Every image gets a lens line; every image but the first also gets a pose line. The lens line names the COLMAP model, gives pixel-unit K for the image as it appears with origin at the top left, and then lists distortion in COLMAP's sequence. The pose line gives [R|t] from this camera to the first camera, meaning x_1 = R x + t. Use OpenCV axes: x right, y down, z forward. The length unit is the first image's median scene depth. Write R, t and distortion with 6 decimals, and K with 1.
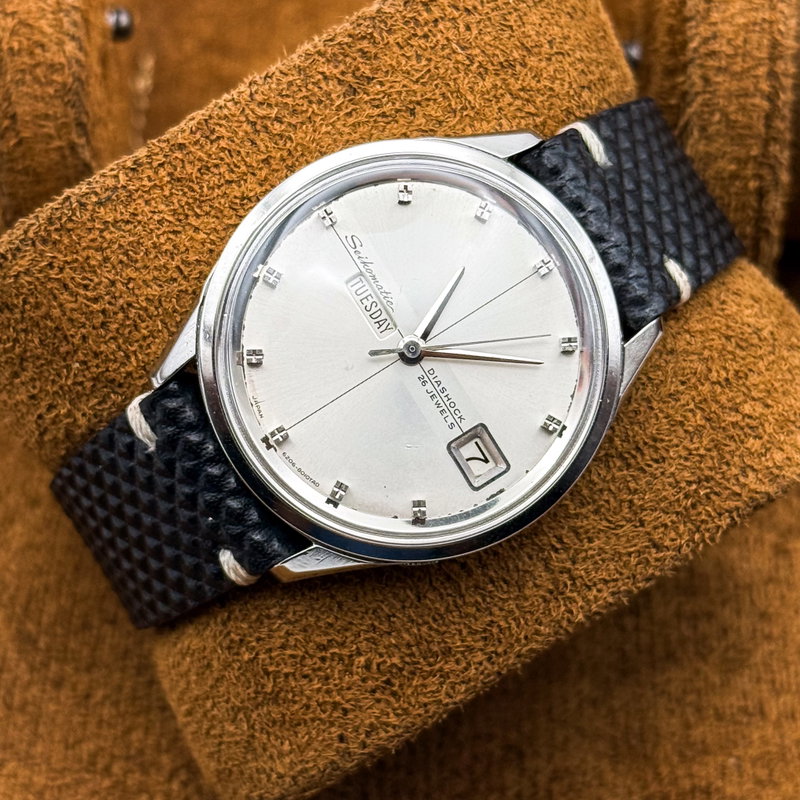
lens RADIAL K [[2400.9, 0, 423.2], [0, 2400.9, 398.4], [0, 0, 1]] dist [0.278361, -0.166529]
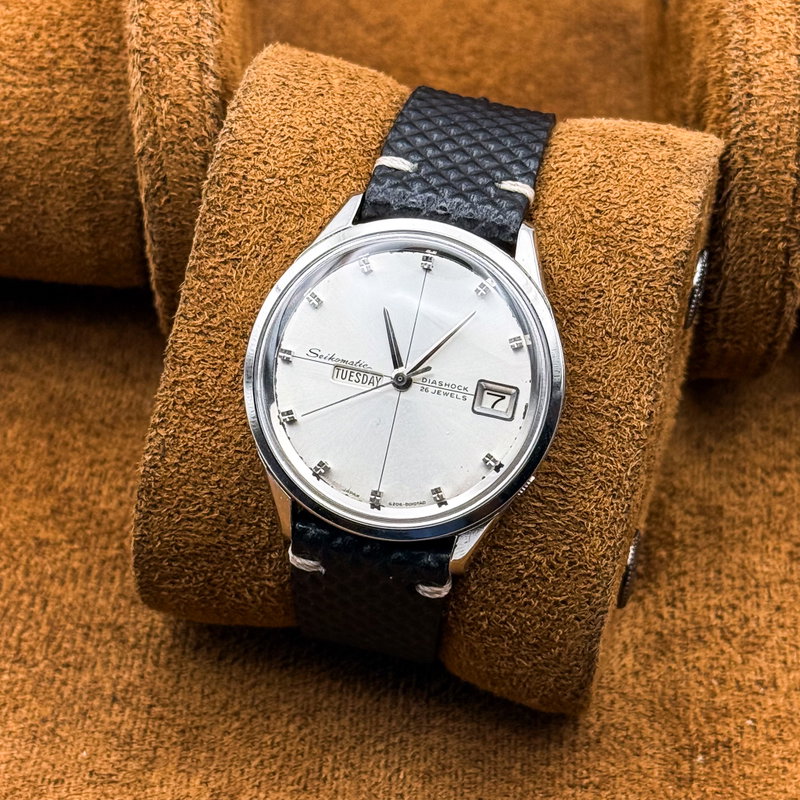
lens RADIAL K [[2400.9, 0, 423.2], [0, 2400.9, 398.4], [0, 0, 1]] dist [0.278361, -0.166529]
pose [[0.700315, -0.702860, -0.124687, 0.152630], [0.702606, 0.709561, -0.053544, 0.067169], [0.126107, -0.050108, 0.990750, -0.287584]]
